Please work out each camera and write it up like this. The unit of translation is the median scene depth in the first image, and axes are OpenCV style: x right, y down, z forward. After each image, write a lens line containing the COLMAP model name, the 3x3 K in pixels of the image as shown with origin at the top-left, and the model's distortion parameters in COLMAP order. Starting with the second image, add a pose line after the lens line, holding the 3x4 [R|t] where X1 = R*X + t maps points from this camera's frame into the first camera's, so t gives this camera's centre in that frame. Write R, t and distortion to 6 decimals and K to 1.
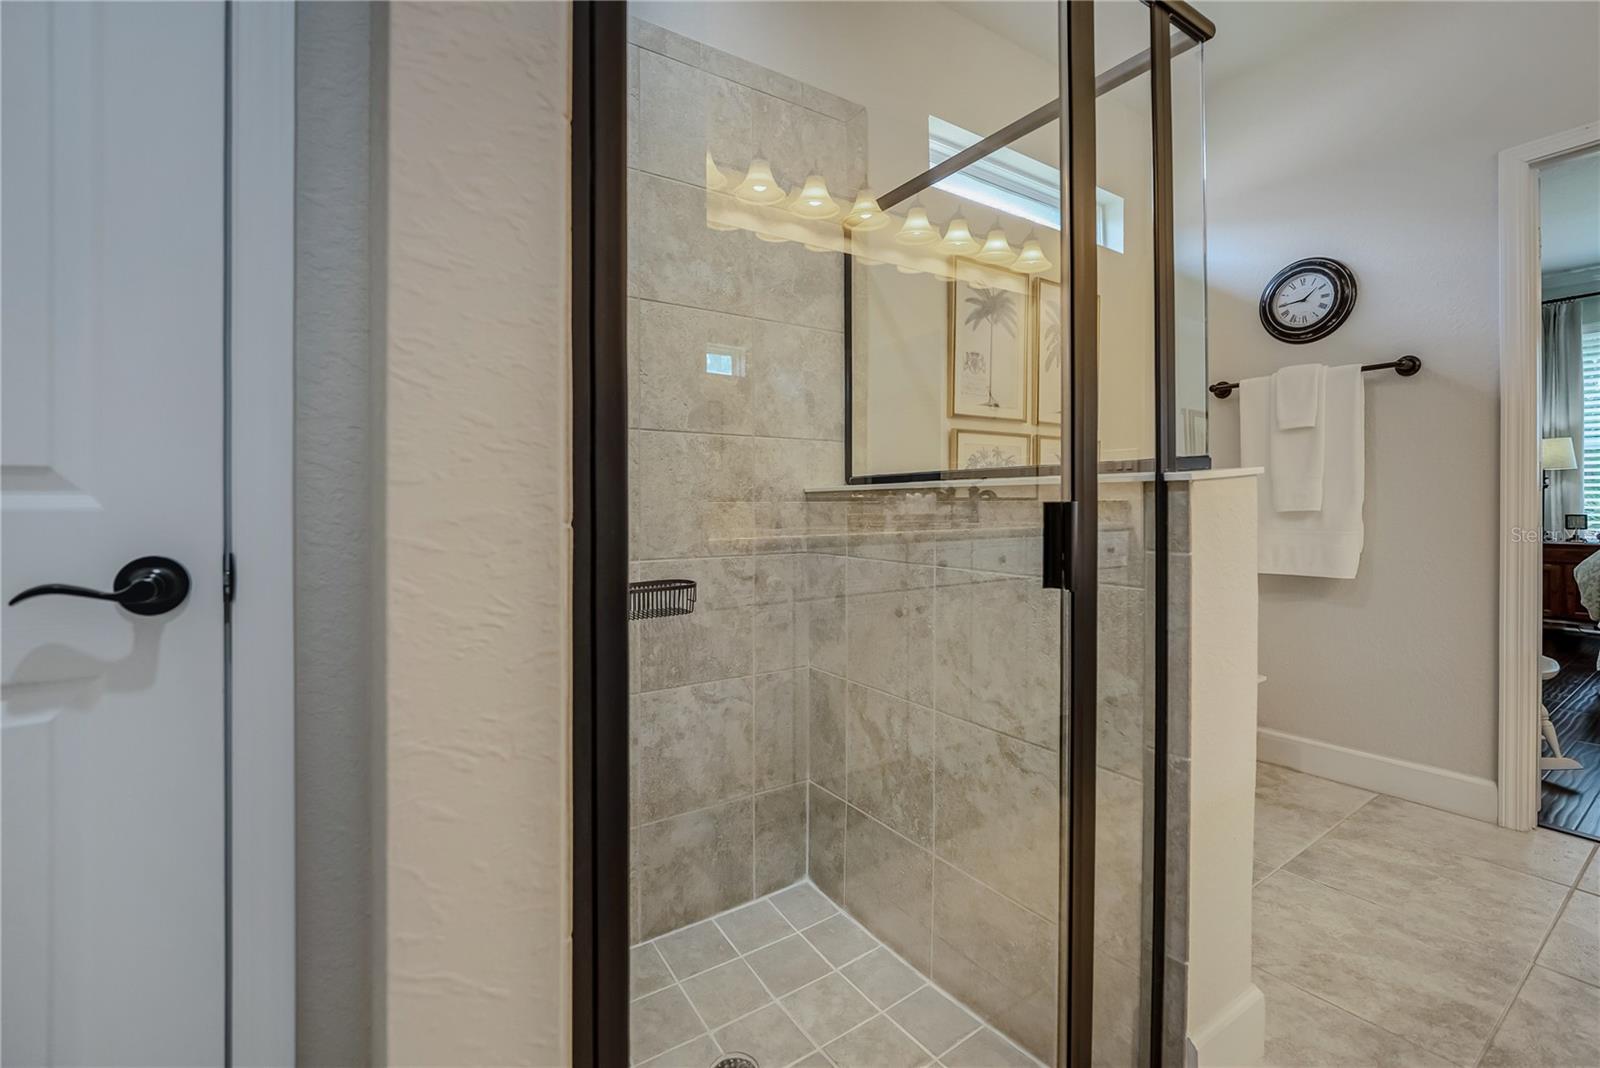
lens RADIAL K [[667.9, 0, 797.7], [0, 667.9, 518.3], [0, 0, 1]] dist [-0.031088, 0.004574]
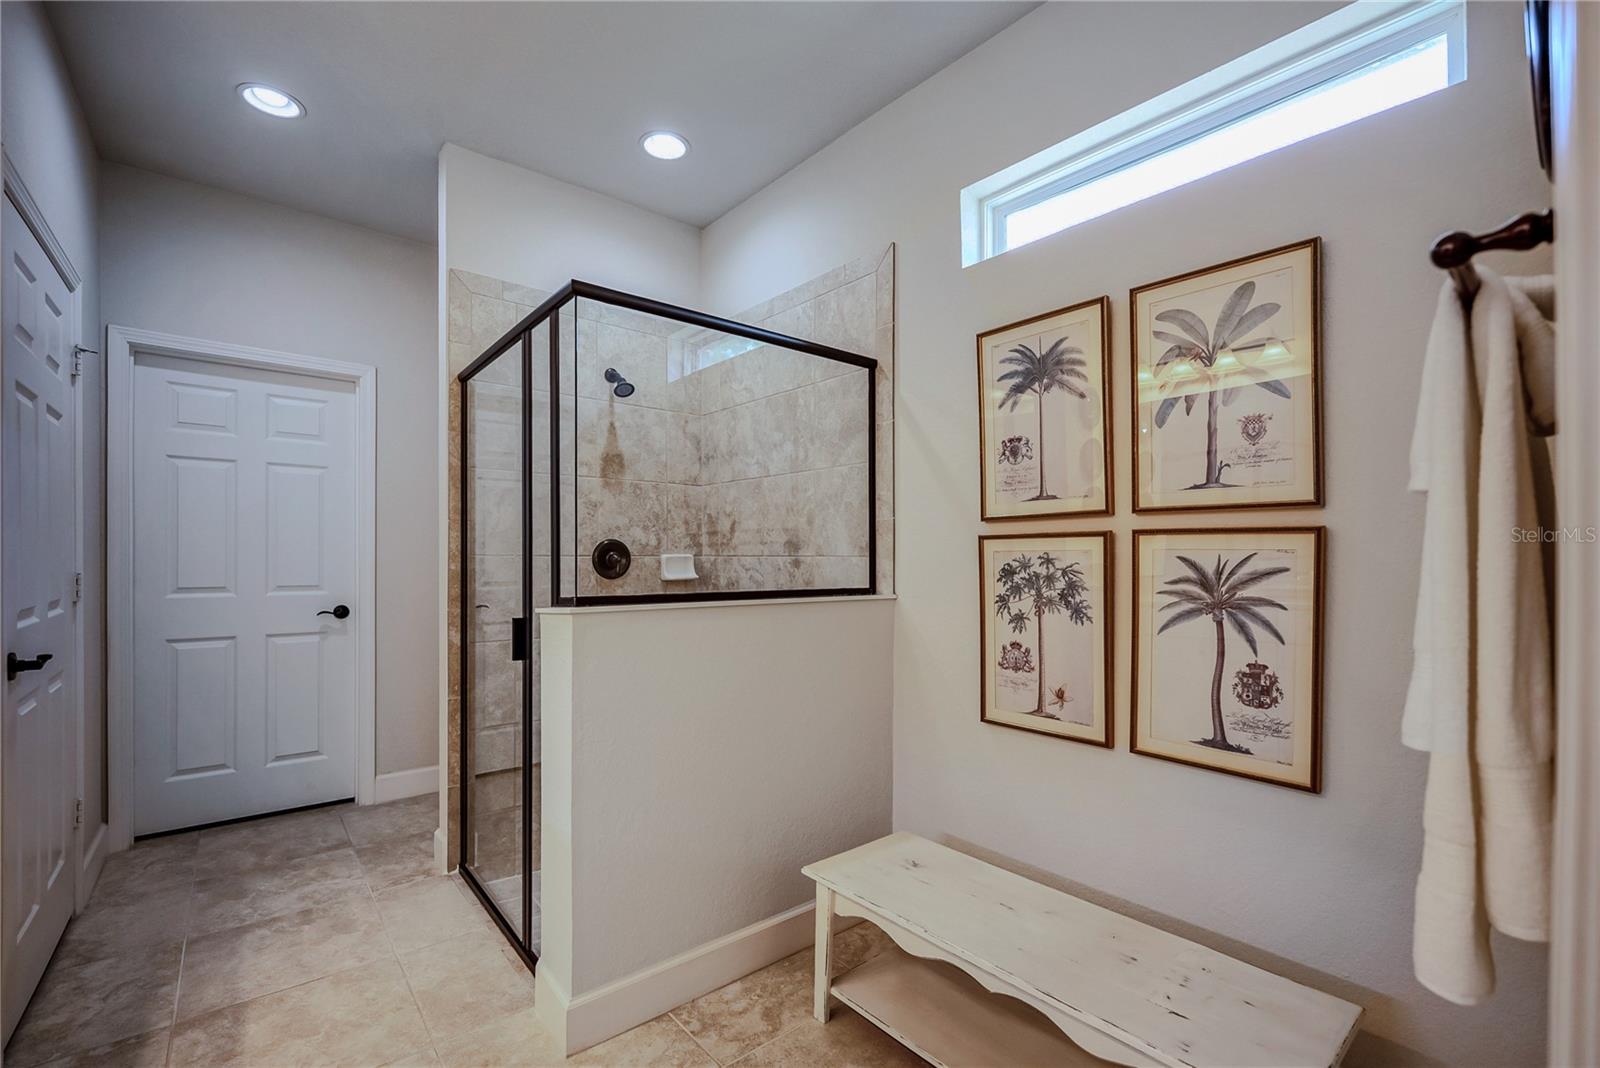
lens RADIAL K [[667.2, 0, 804.1], [0, 667.2, 563.9], [0, 0, 1]] dist [-0.014449, -0.007096]
pose [[0.139288, 0.013744, -0.990157, 1.228205], [-0.027453, 0.999573, 0.010013, -0.115748], [0.989871, 0.025789, 0.139606, 0.756971]]
